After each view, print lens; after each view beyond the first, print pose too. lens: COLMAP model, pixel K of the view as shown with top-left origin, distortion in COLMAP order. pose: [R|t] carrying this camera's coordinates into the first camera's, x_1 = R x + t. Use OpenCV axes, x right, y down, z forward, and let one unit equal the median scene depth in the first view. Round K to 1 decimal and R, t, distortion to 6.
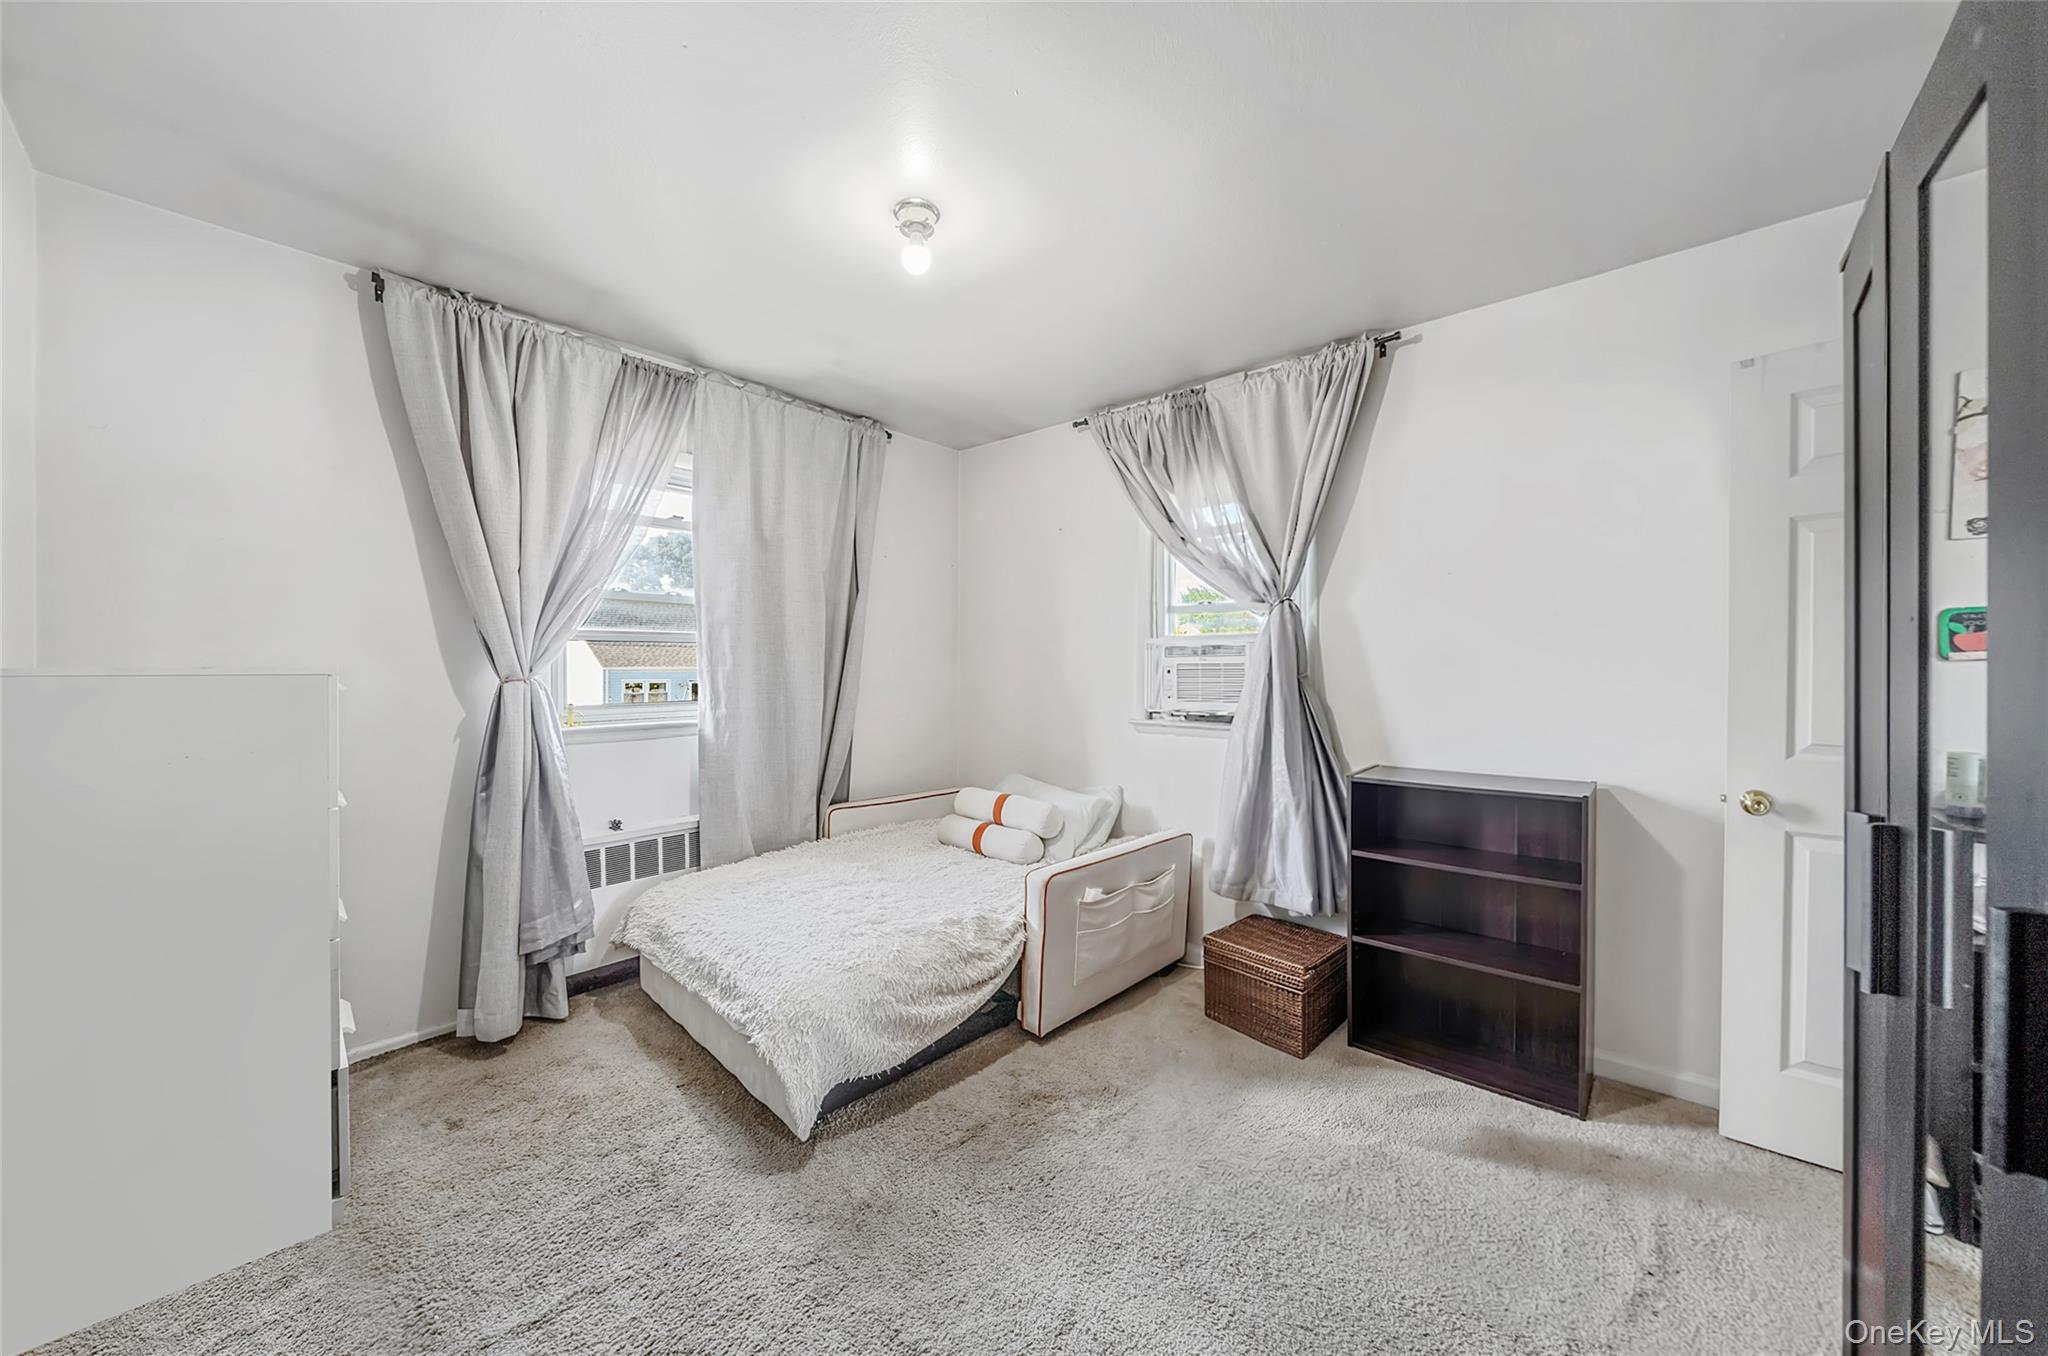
lens RADIAL K [[728.1, 0, 998.1], [0, 728.1, 676.5], [0, 0, 1]] dist [-0.000690, 0.000046]
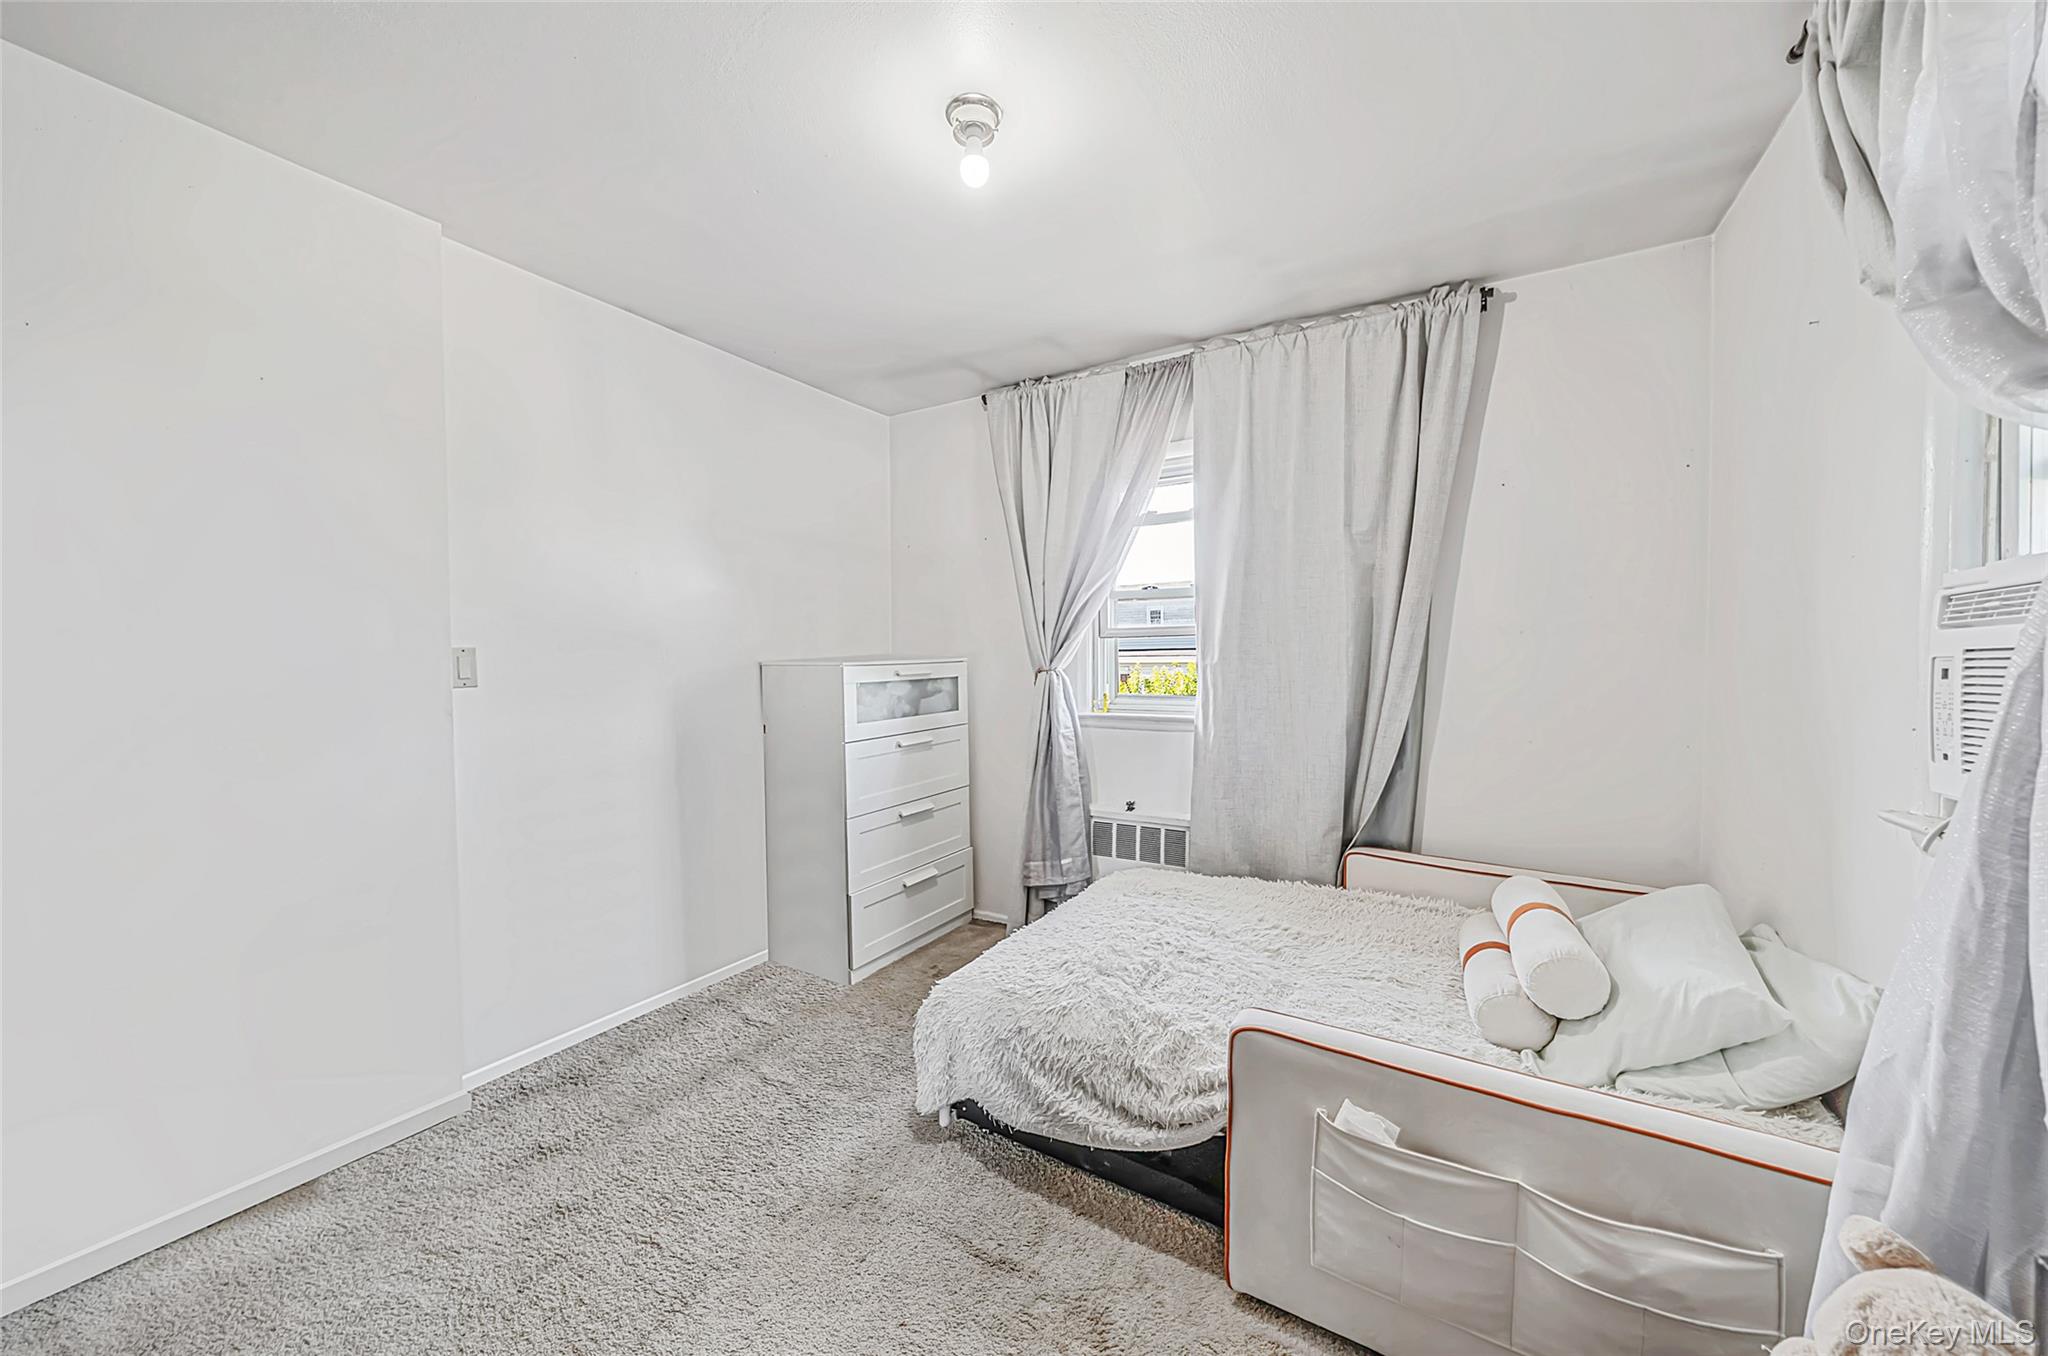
lens RADIAL K [[728.1, 0, 998.1], [0, 728.1, 676.5], [0, 0, 1]] dist [-0.000690, 0.000046]
pose [[0.204052, 0.022050, -0.978712, 0.541288], [-0.010320, 0.999739, 0.020372, -0.009541], [0.978906, 0.005943, 0.204227, 0.639930]]
